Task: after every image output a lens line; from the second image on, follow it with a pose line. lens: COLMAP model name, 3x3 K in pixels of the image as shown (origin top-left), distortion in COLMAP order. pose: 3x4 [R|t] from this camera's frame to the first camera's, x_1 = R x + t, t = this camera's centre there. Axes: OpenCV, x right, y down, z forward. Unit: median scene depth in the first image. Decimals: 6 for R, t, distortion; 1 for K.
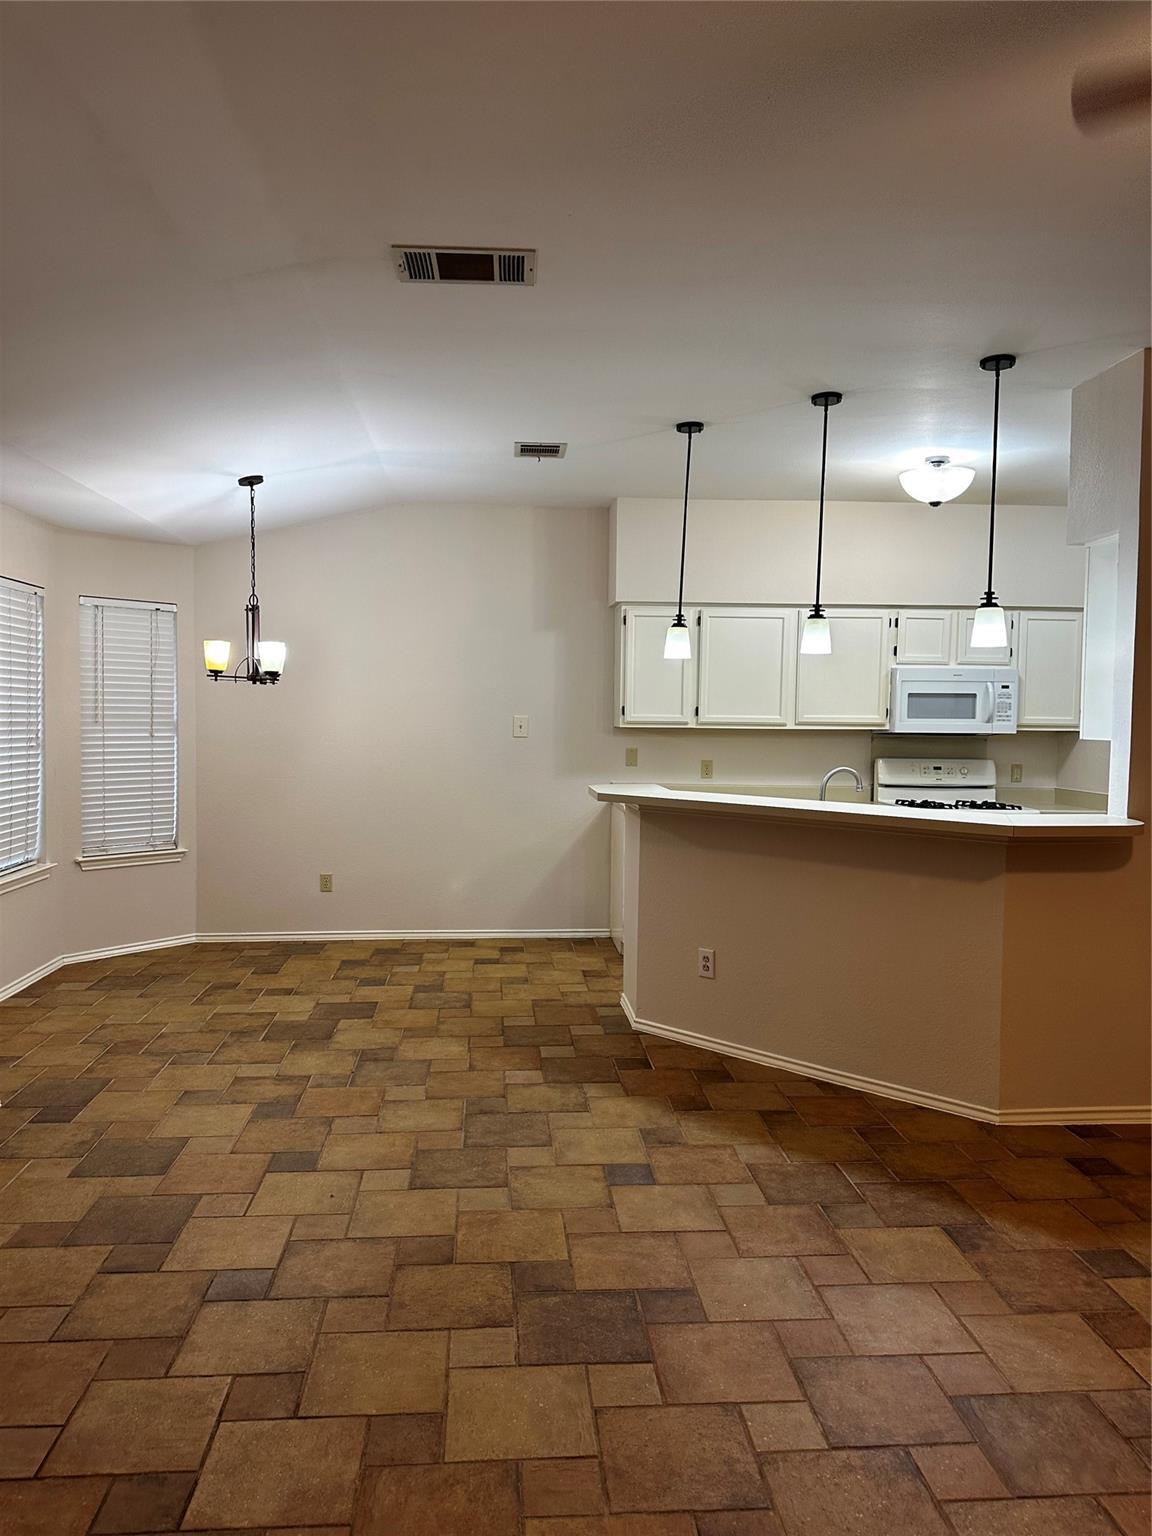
lens RADIAL K [[1079.5, 0, 569.4], [0, 1079.5, 780.4], [0, 0, 1]] dist [0.057145, -0.059575]
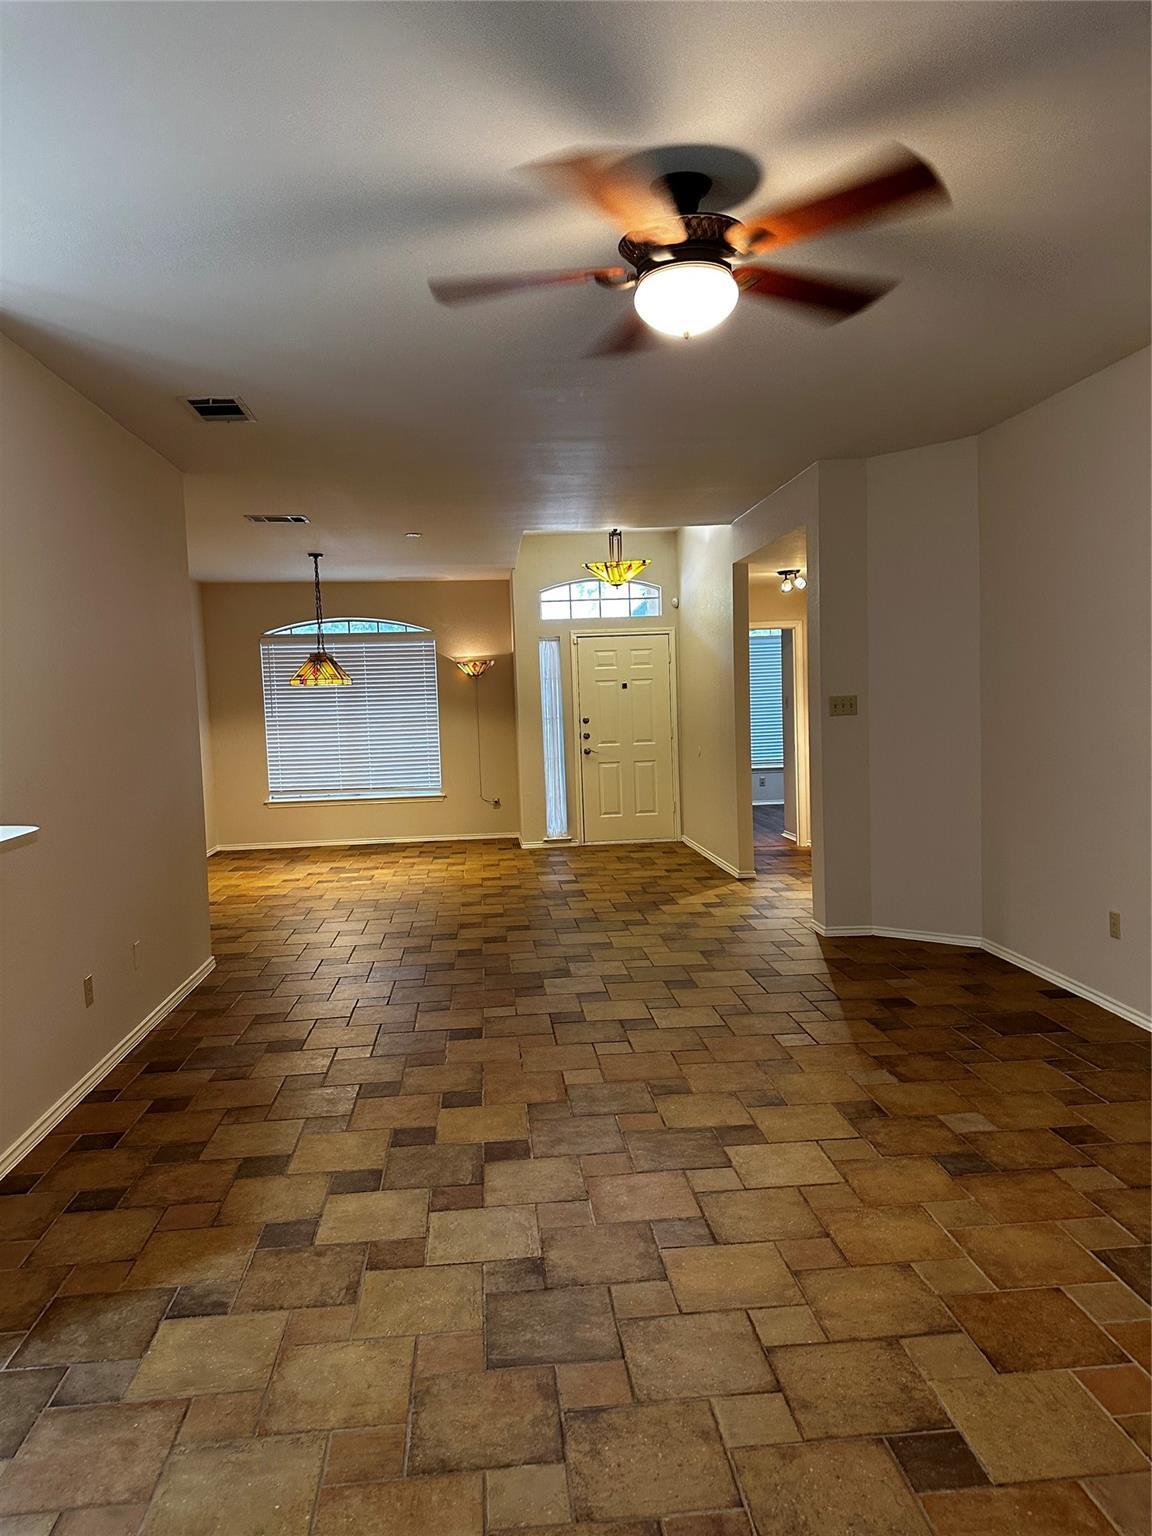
lens RADIAL K [[1075.2, 0, 569.8], [0, 1075.2, 771.2], [0, 0, 1]] dist [0.083294, -0.107782]
pose [[-0.012374, -0.077464, 0.996918, -0.335756], [0.091799, 0.992696, 0.078276, -0.031757], [-0.995701, 0.092484, -0.005172, 0.475345]]
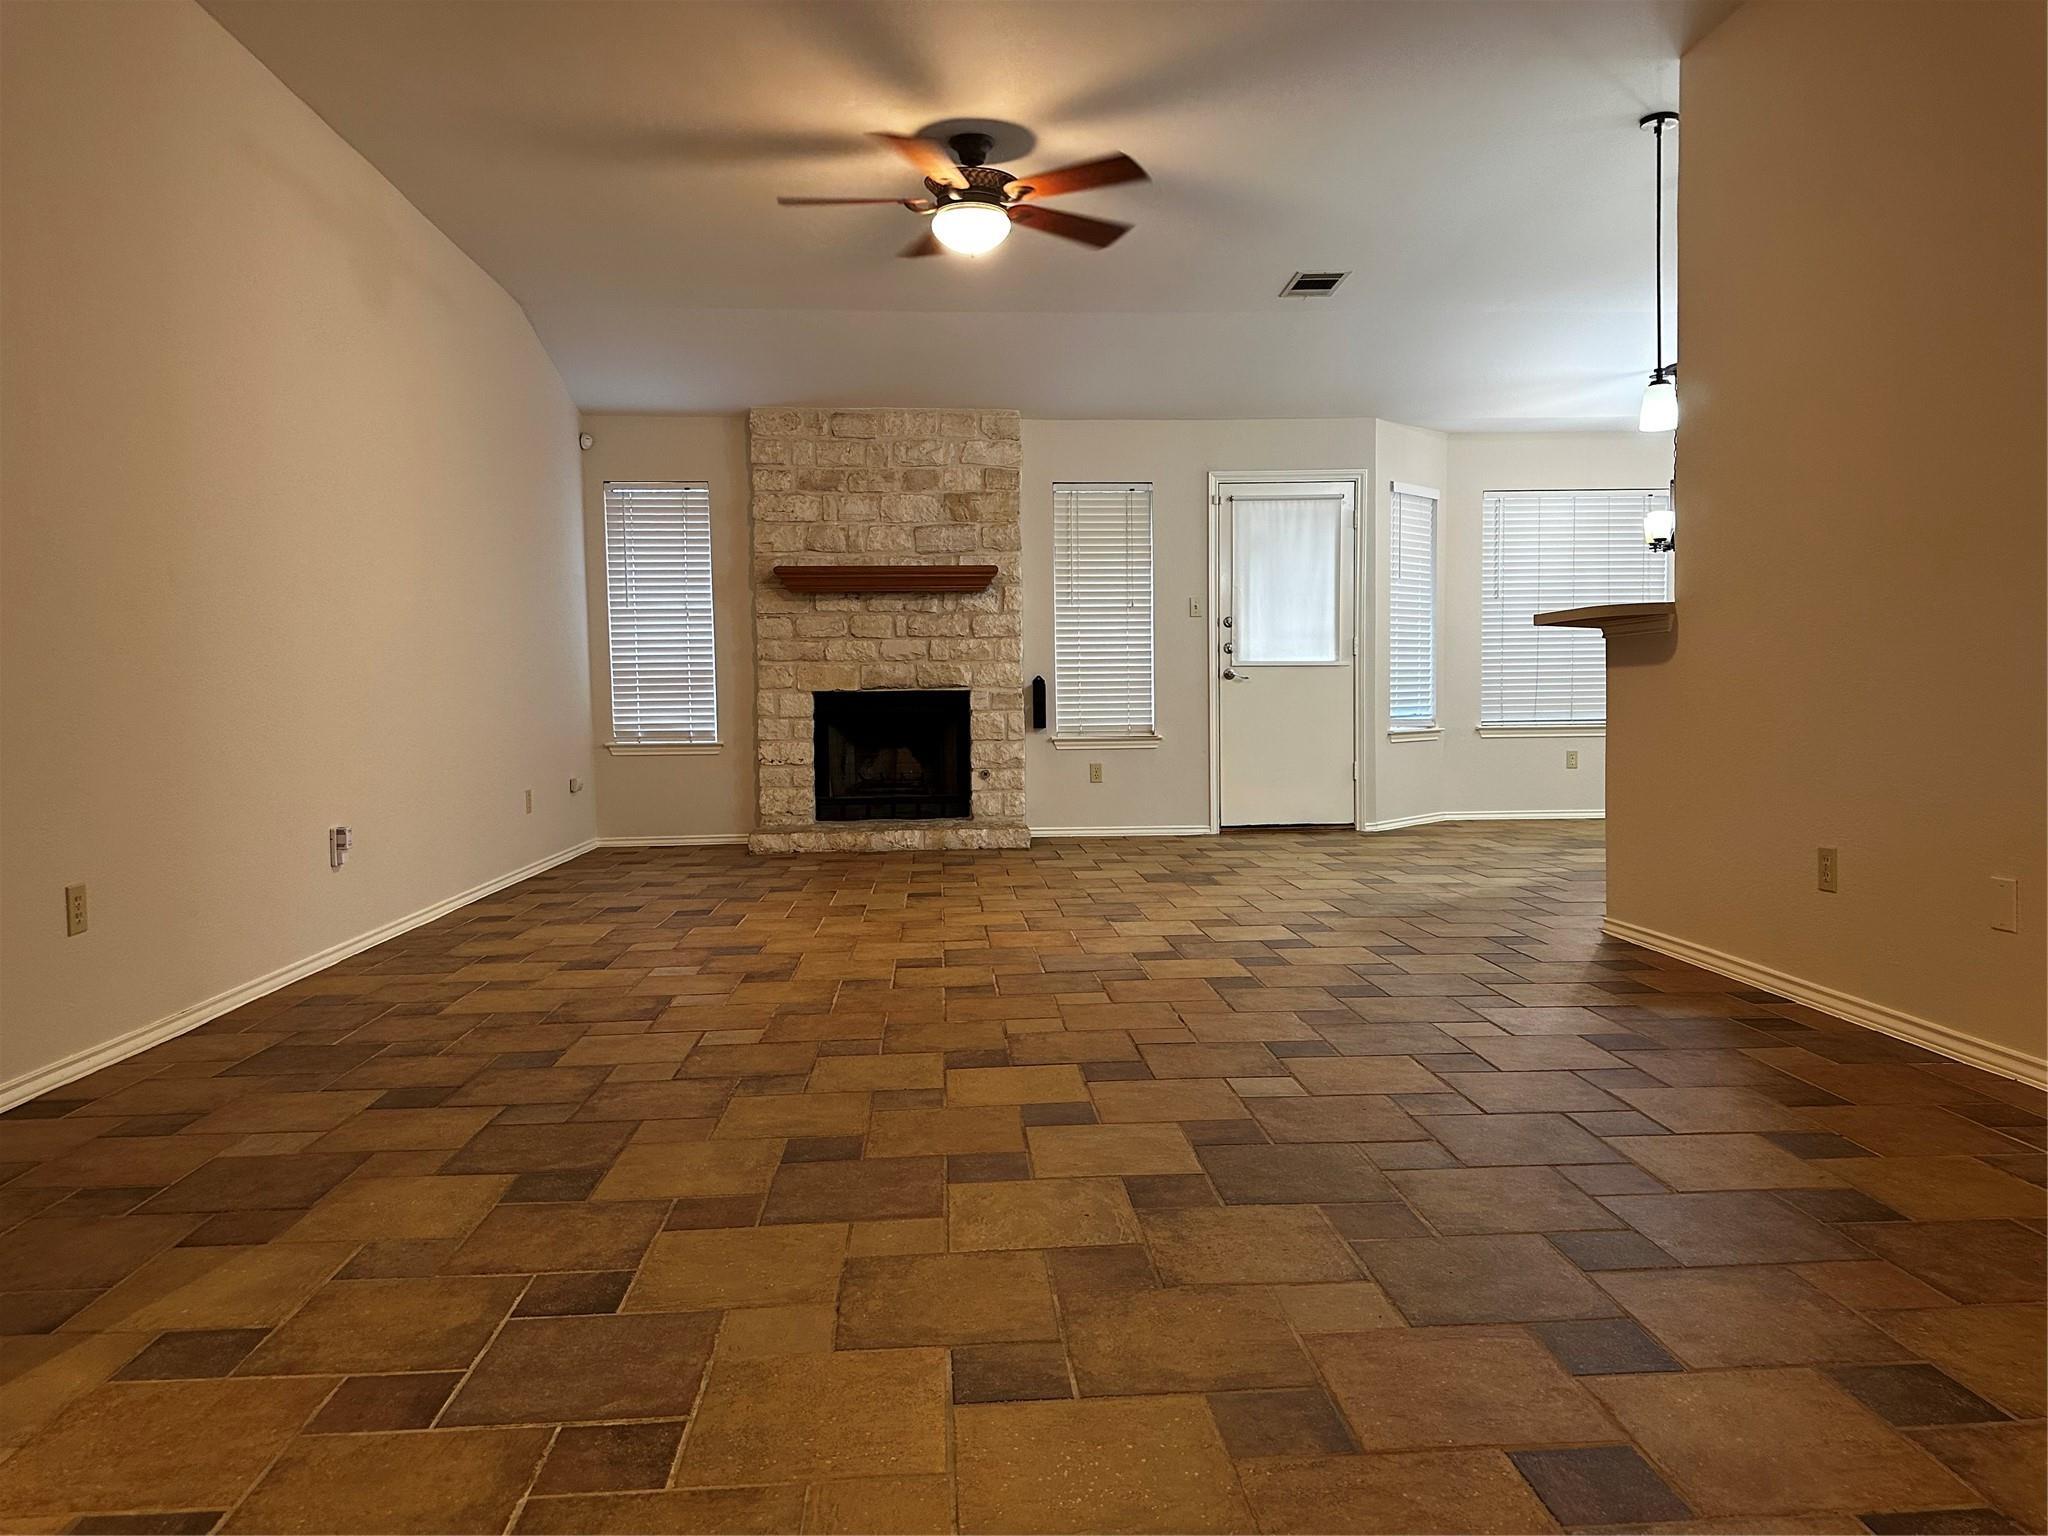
lens RADIAL K [[1418.2, 0, 1024.0], [0, 1418.2, 768.0], [0, 0, 1]] dist [0.132456, -0.196666]
pose [[-0.013805, 0.042452, -0.999003, 1.511041], [-0.047907, 0.997923, 0.043068, 0.126691], [0.998756, 0.048453, -0.011743, 0.449577]]
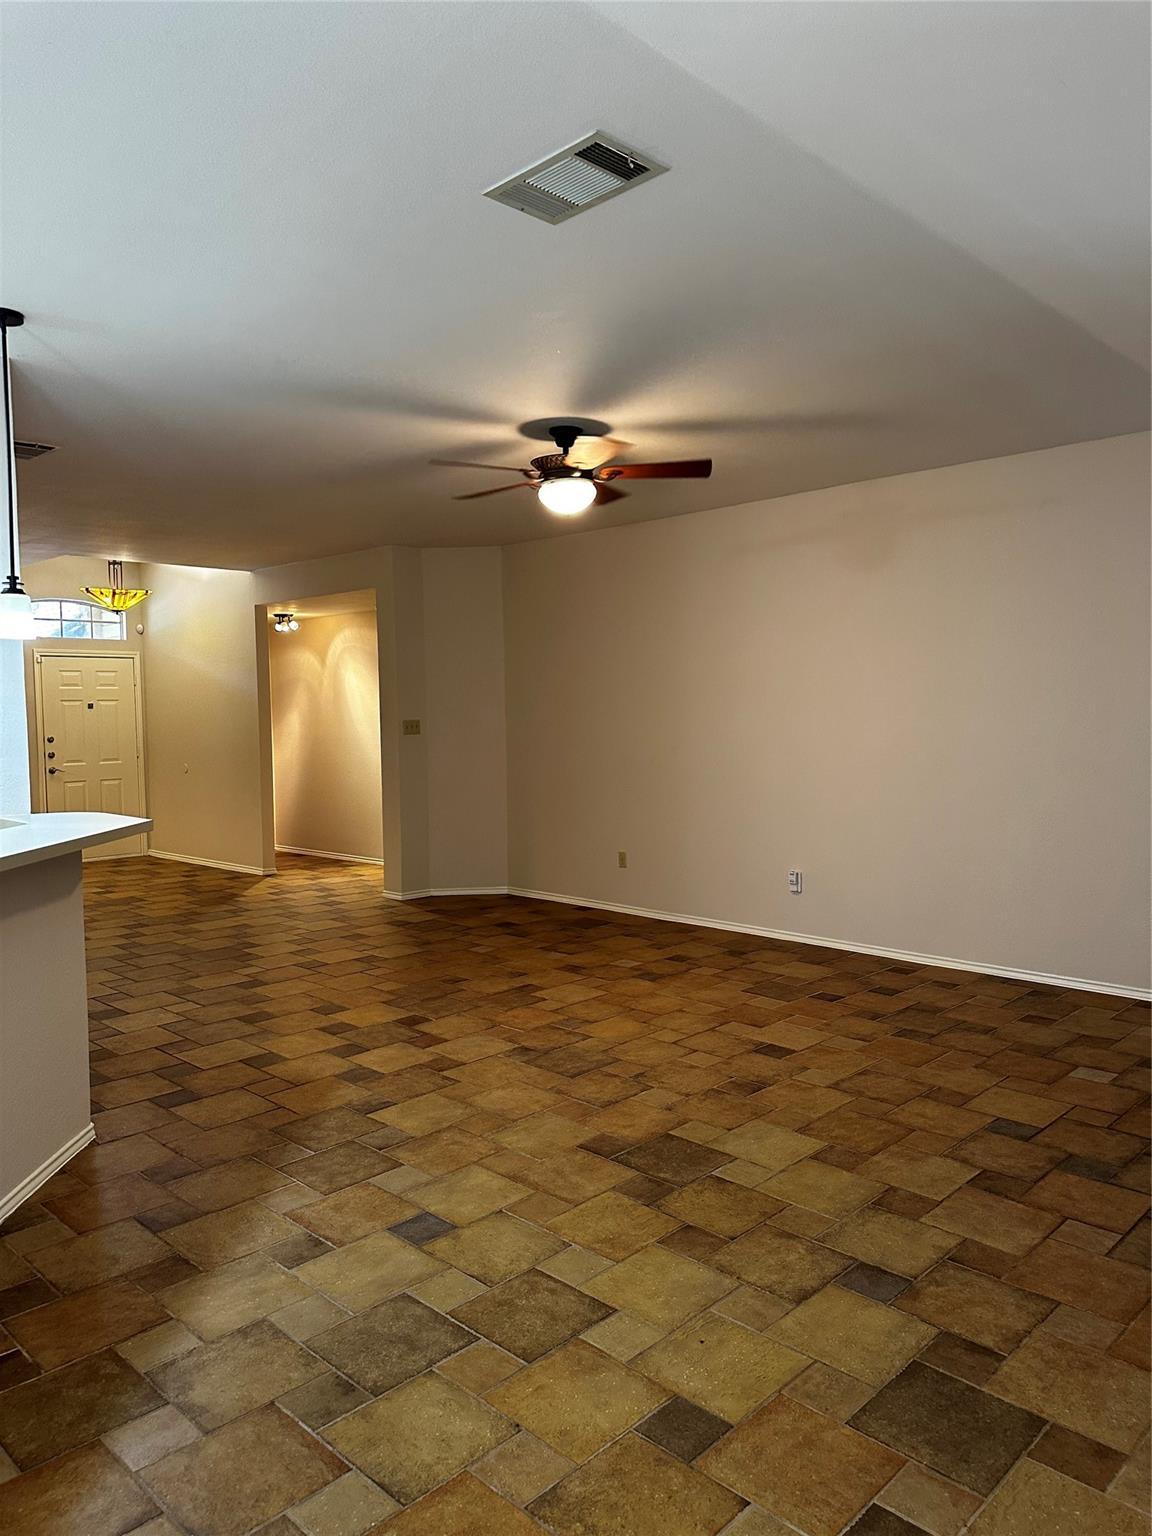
lens RADIAL K [[1077.0, 0, 576.0], [0, 1077.0, 768.0], [0, 0, 1]] dist [0.115860, -0.112722]
pose [[-0.662086, -0.042413, 0.748227, -0.551506], [0.051544, 0.993456, 0.101924, -0.080443], [-0.747653, 0.106049, -0.655567, 1.166216]]
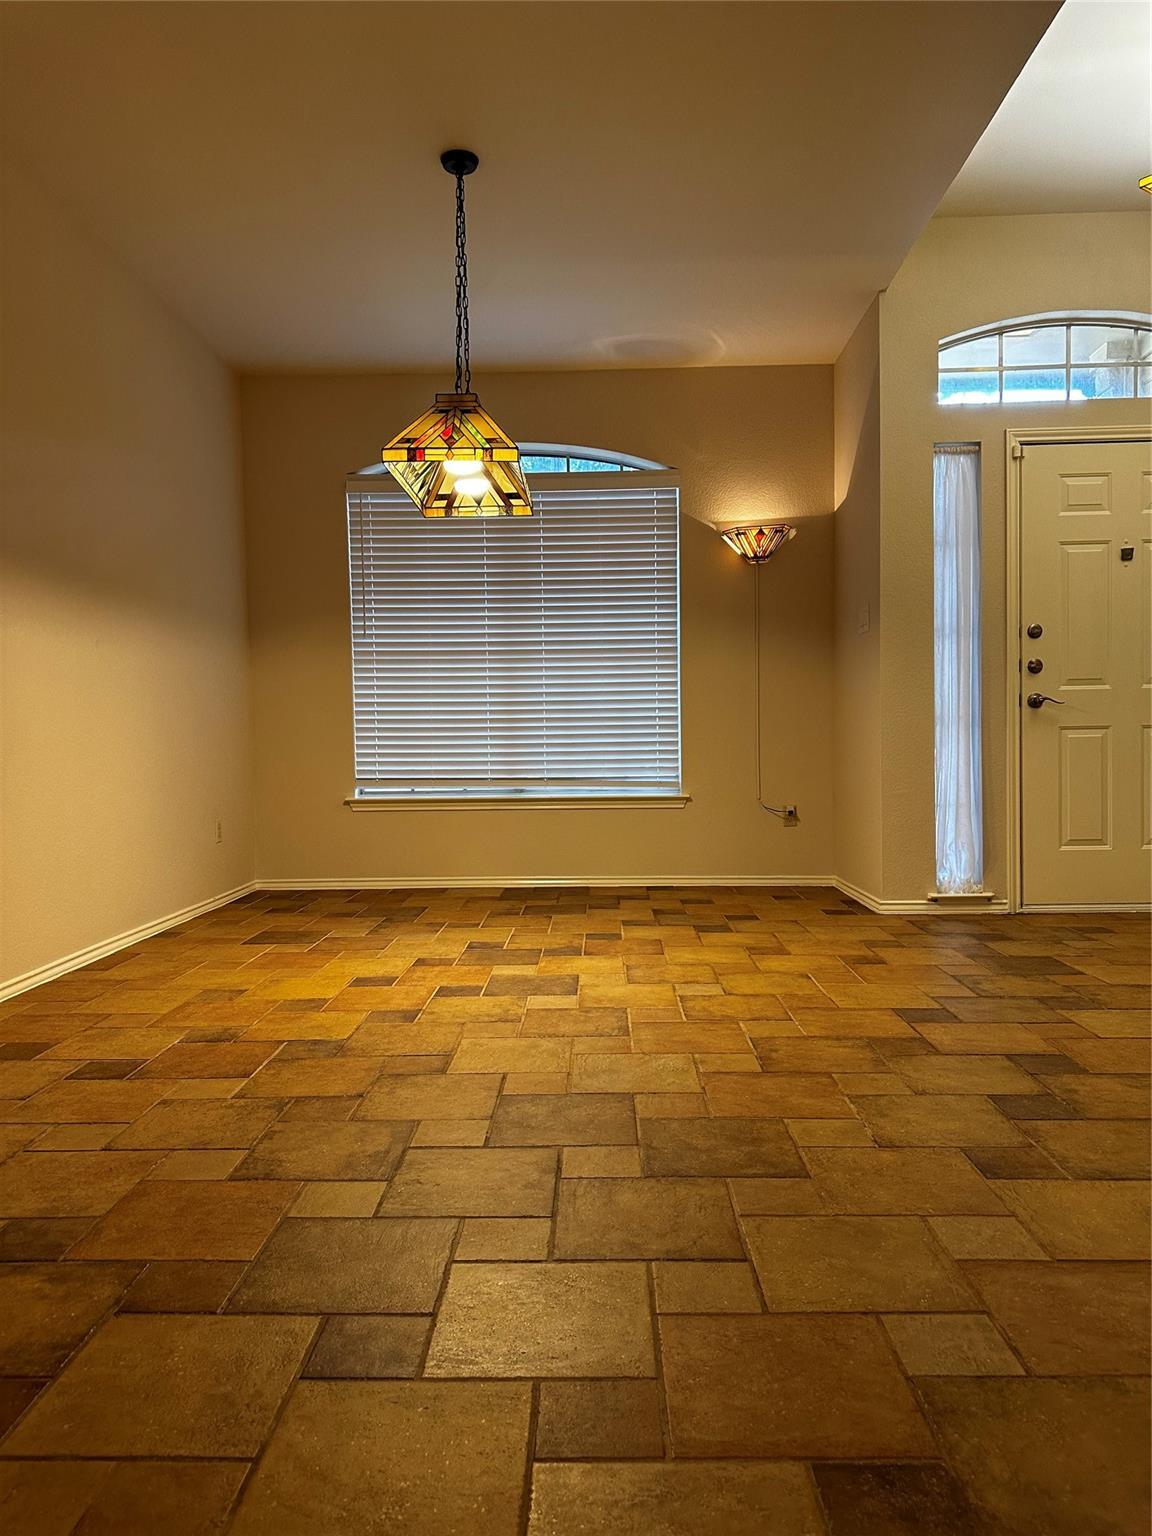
lens RADIAL K [[1063.6, 0, 557.6], [0, 1063.6, 749.8], [0, 0, 1]] dist [0.132456, -0.196666]
pose [[0.112187, -0.024826, 0.993377, 0.959592], [0.074460, 0.997087, 0.016509, 0.113635], [-0.990893, 0.072114, 0.113709, 0.778127]]
